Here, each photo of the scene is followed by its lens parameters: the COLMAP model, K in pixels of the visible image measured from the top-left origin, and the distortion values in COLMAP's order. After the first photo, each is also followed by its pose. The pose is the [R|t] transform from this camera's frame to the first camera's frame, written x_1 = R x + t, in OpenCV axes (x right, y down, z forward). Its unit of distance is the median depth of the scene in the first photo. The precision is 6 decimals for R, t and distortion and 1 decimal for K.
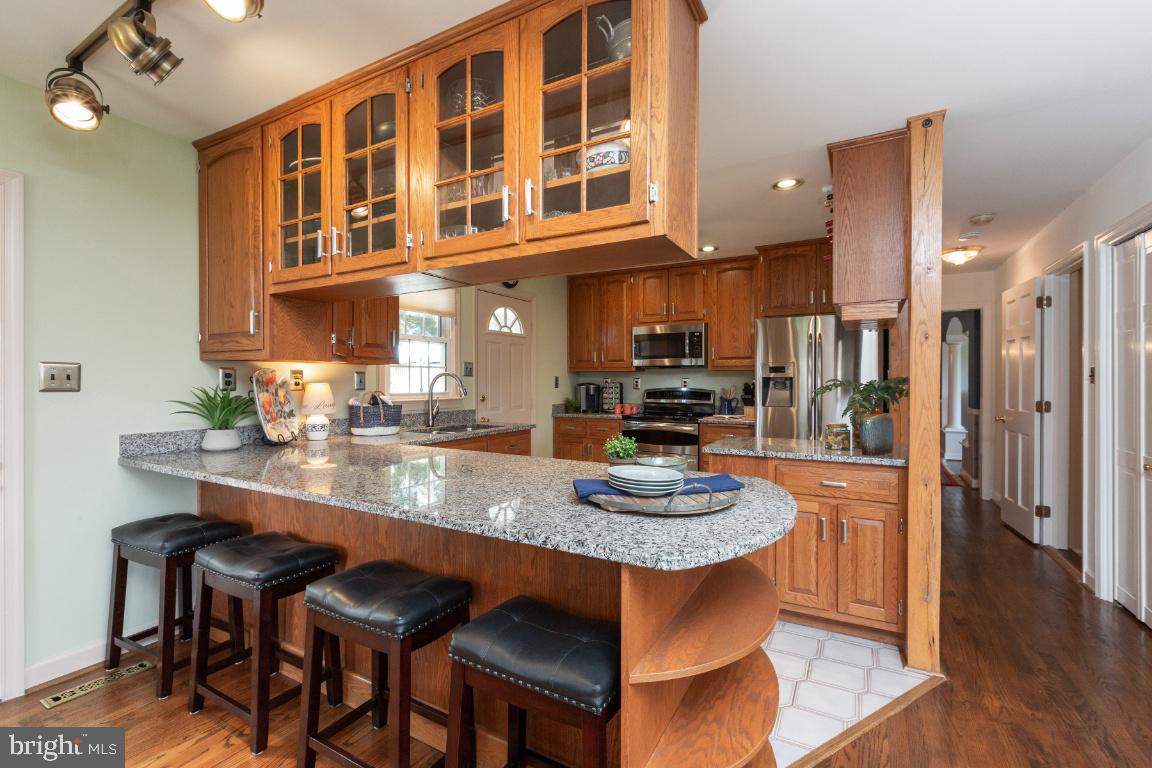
lens RADIAL K [[507.6, 0, 576.5], [0, 507.6, 383.3], [0, 0, 1]] dist [-0.003024, -0.000681]
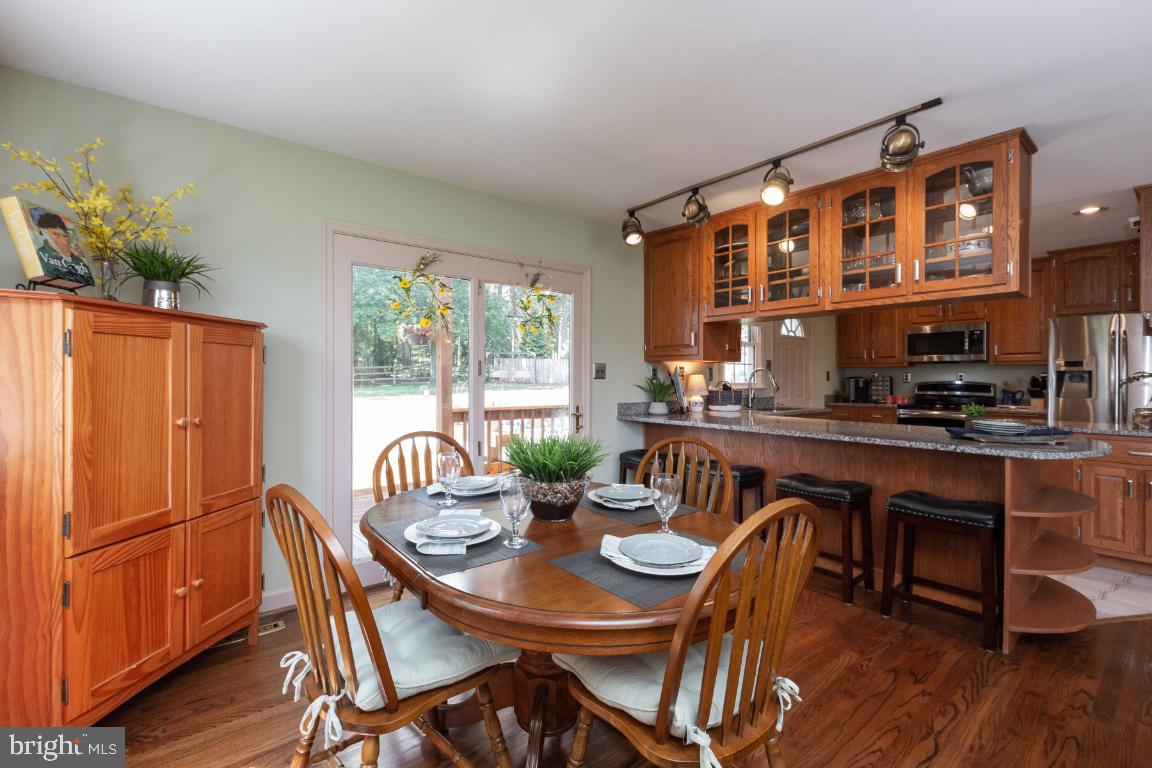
lens RADIAL K [[507.6, 0, 576.3], [0, 507.6, 377.9], [0, 0, 1]] dist [-0.003024, -0.000681]
pose [[0.930805, 0.002243, -0.365509, -0.207988], [-0.003389, 0.999991, -0.002492, 0.009936], [0.365501, 0.003558, 0.930804, -0.416331]]
